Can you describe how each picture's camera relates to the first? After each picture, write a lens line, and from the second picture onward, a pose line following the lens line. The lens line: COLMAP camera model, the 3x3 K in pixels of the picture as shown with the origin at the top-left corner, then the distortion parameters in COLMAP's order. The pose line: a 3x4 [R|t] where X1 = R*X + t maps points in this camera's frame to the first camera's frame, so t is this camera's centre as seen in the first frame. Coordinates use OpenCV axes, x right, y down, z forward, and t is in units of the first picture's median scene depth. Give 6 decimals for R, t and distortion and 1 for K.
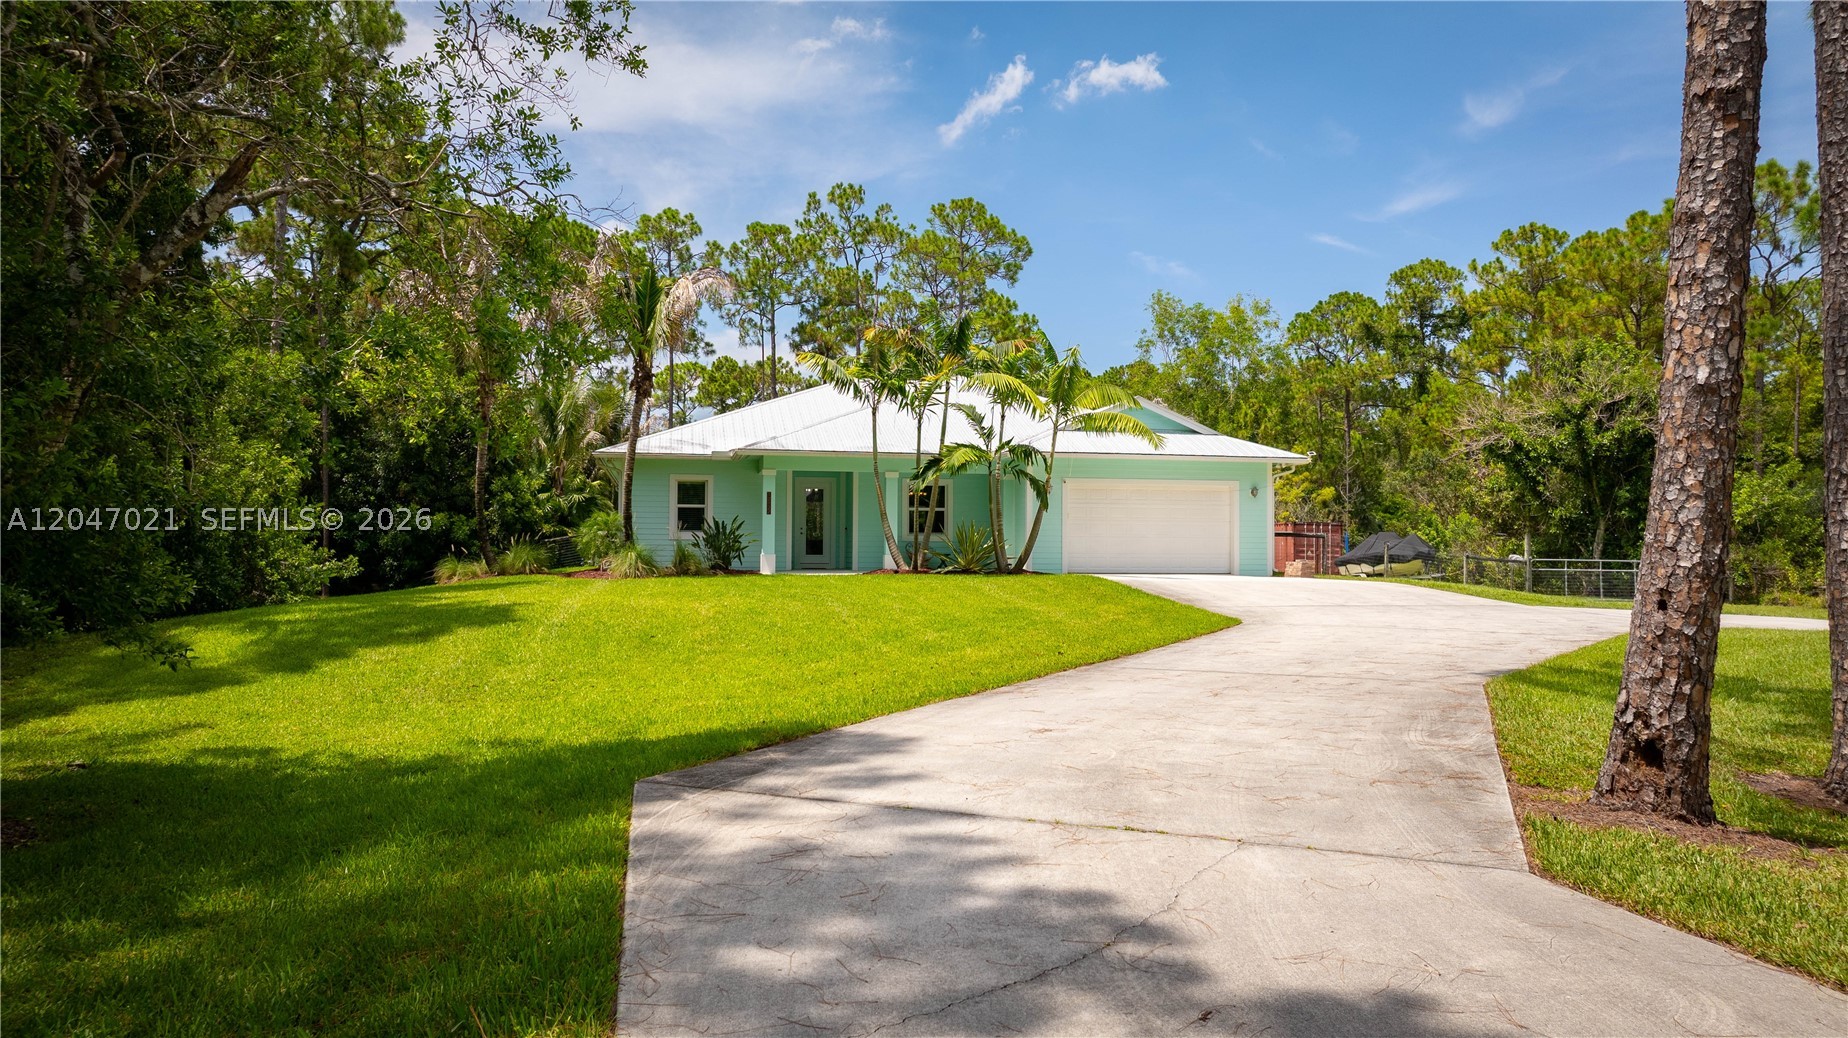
lens RADIAL K [[1294.0, 0, 911.7], [0, 1294.0, 516.9], [0, 0, 1]] dist [-0.040210, 0.062453]
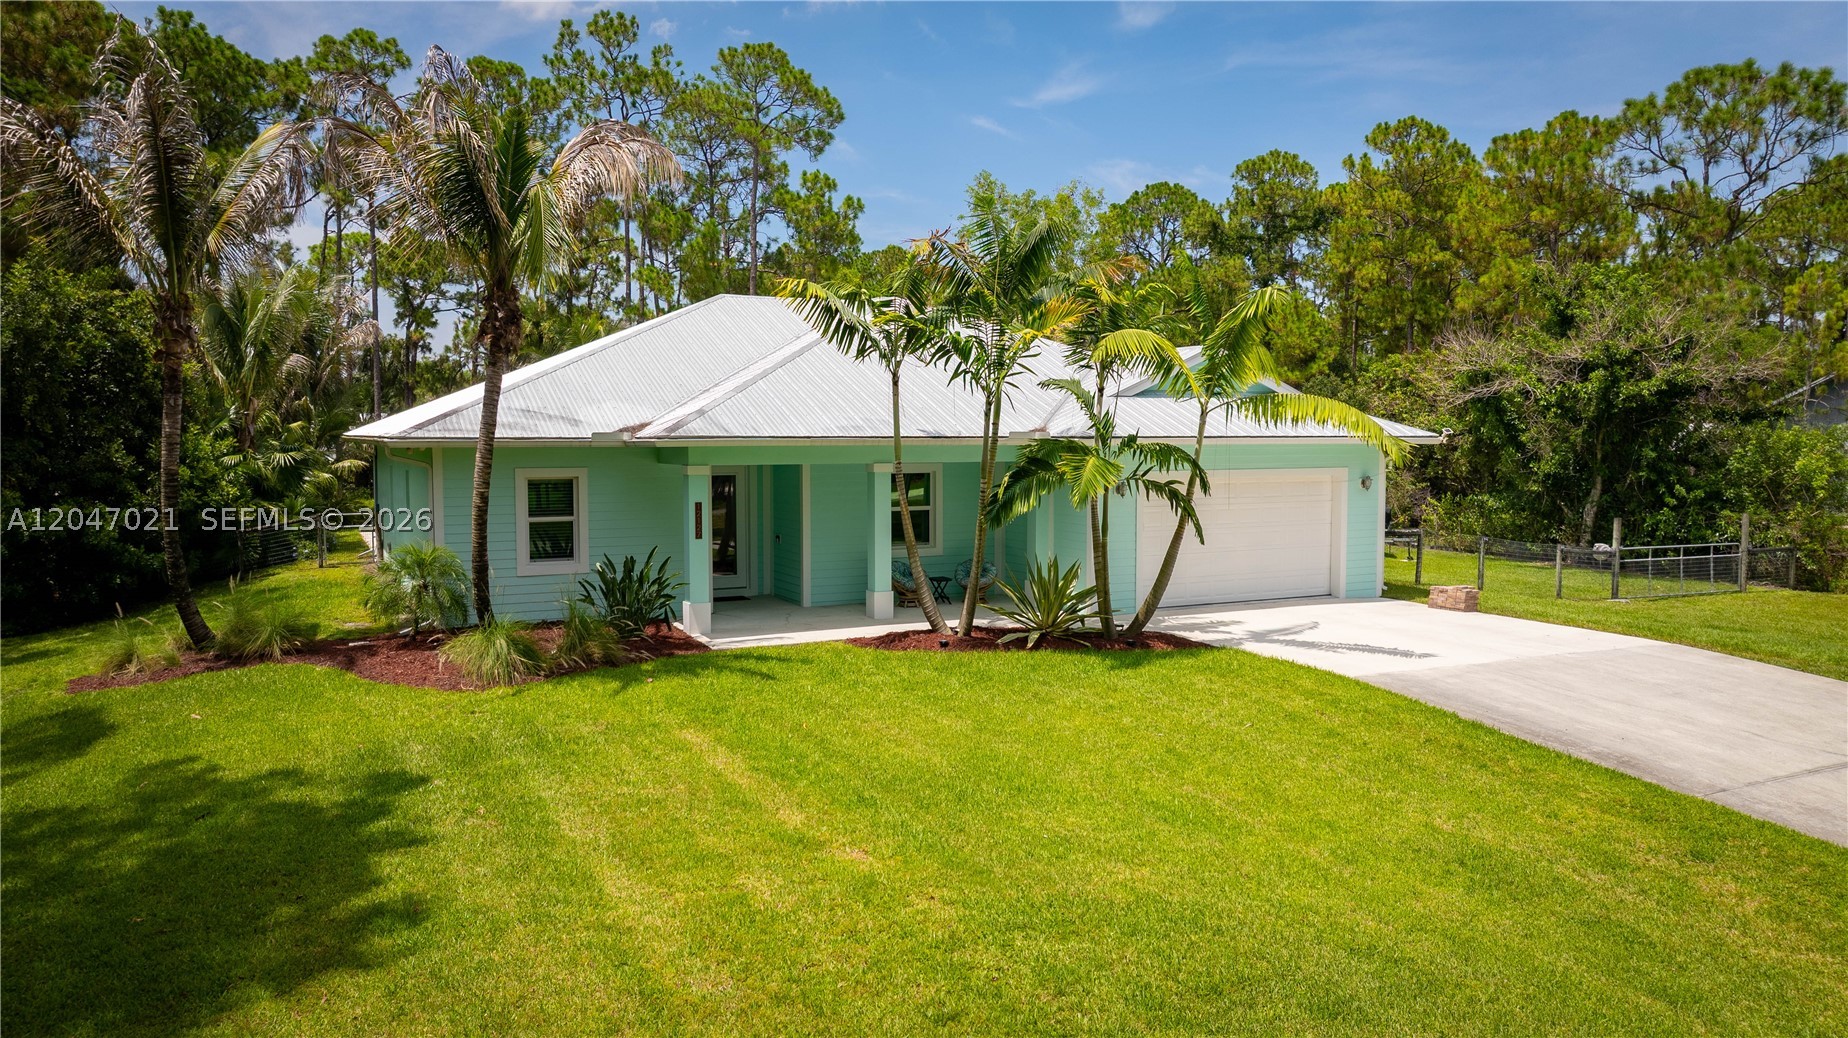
lens RADIAL K [[1294.0, 0, 911.7], [0, 1294.0, 516.9], [0, 0, 1]] dist [-0.040210, 0.062453]
pose [[0.963827, -0.024411, 0.265408, -0.134545], [-0.001906, 0.995140, 0.098452, -0.055676], [-0.266522, -0.095397, 0.959096, 0.296427]]
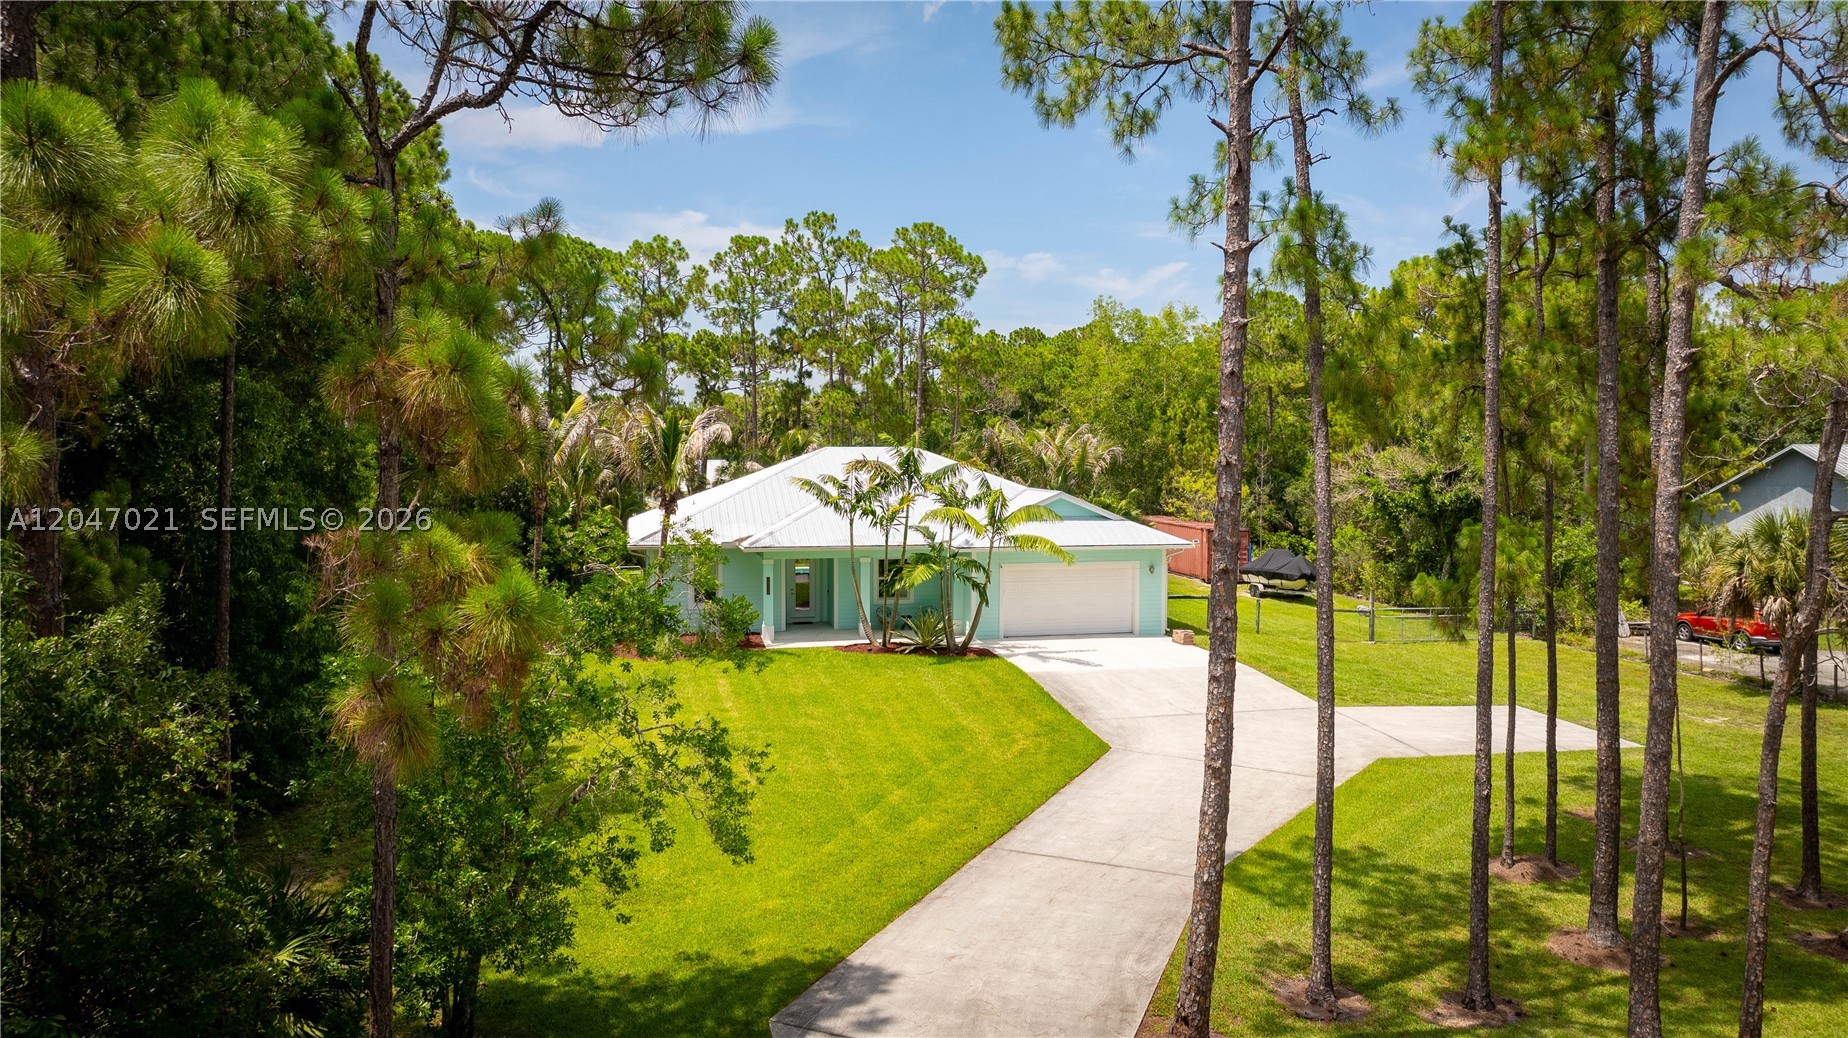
lens RADIAL K [[1294.0, 0, 911.7], [0, 1294.0, 516.9], [0, 0, 1]] dist [-0.040210, 0.062453]
pose [[0.999670, -0.008866, 0.024112, 0.000012], [0.006659, 0.995908, 0.090126, -0.146323], [-0.024813, -0.089936, 0.995638, -0.196952]]
